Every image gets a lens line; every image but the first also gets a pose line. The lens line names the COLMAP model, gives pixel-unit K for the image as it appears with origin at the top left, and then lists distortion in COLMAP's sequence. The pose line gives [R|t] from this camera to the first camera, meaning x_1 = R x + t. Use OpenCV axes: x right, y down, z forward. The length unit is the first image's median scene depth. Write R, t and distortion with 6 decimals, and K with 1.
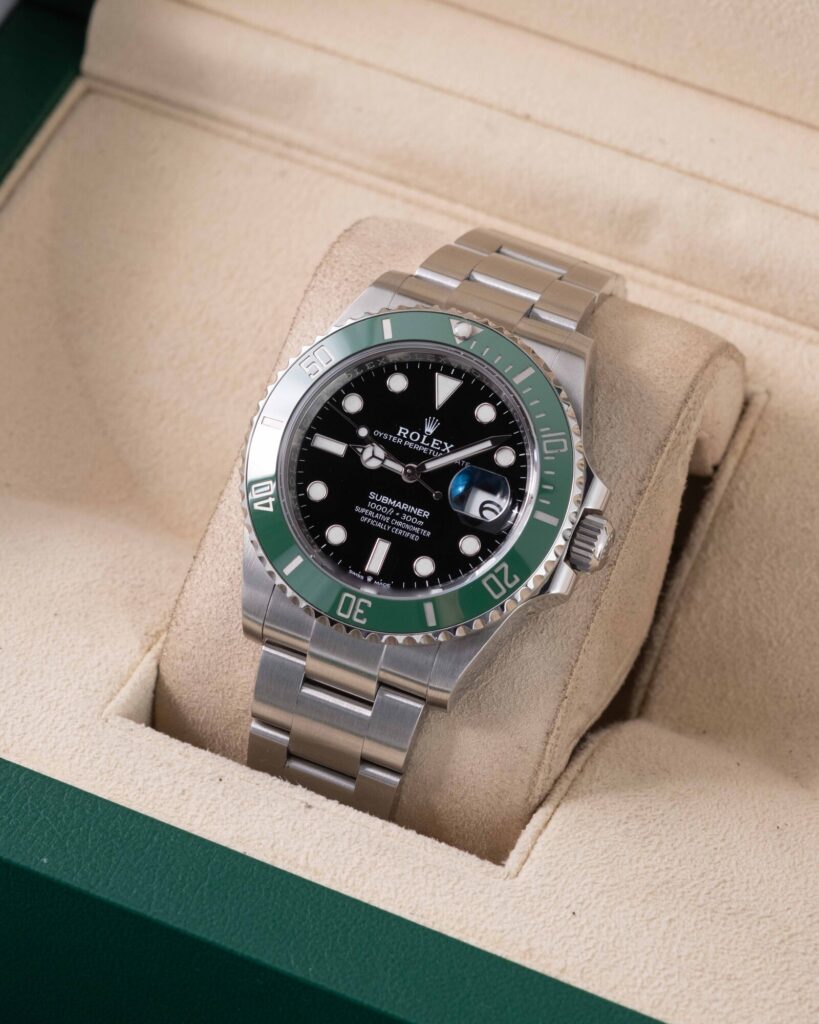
lens RADIAL K [[4543.5, 0, 373.2], [0, 4543.5, 510.9], [0, 0, 1]] dist [0.220692, 2.222928]
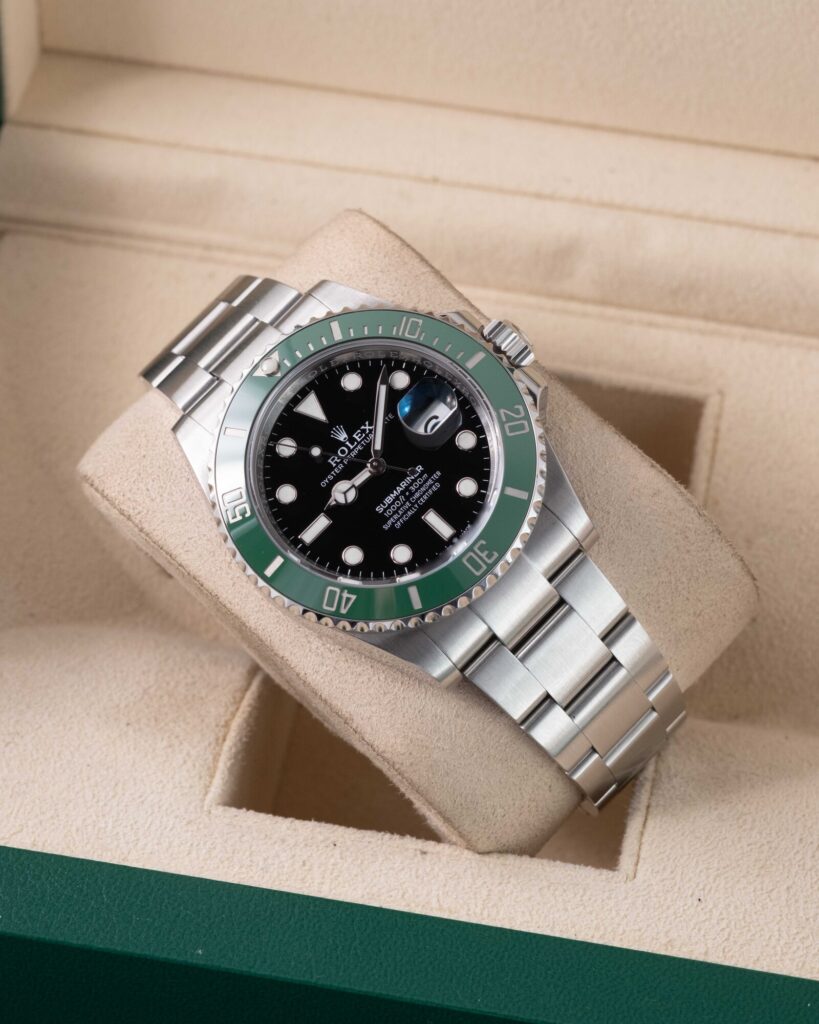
lens RADIAL K [[4543.5, 0, 373.2], [0, 4543.5, 510.9], [0, 0, 1]] dist [0.220692, 2.222928]
pose [[0.970378, -0.187439, 0.152426, -0.168909], [0.191257, 0.981482, -0.010652, -0.003310], [-0.147607, 0.039489, 0.988257, -0.036302]]
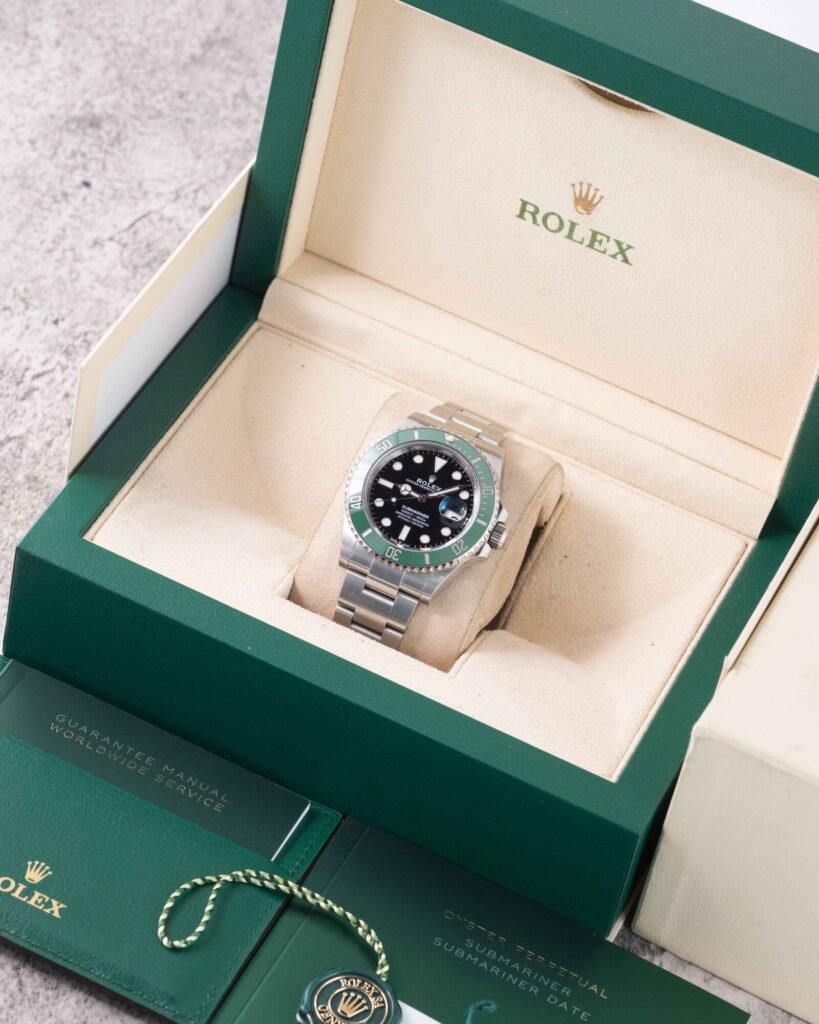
lens RADIAL K [[4308.6, 0, 409.5], [0, 4308.6, 512.0], [0, 0, 1]] dist [0.220186, -0.163900]
pose [[0.988886, 0.104774, 0.105485, -0.220141], [-0.092977, 0.989445, -0.111151, 0.233915], [-0.116017, 0.100108, 0.988189, -1.096882]]
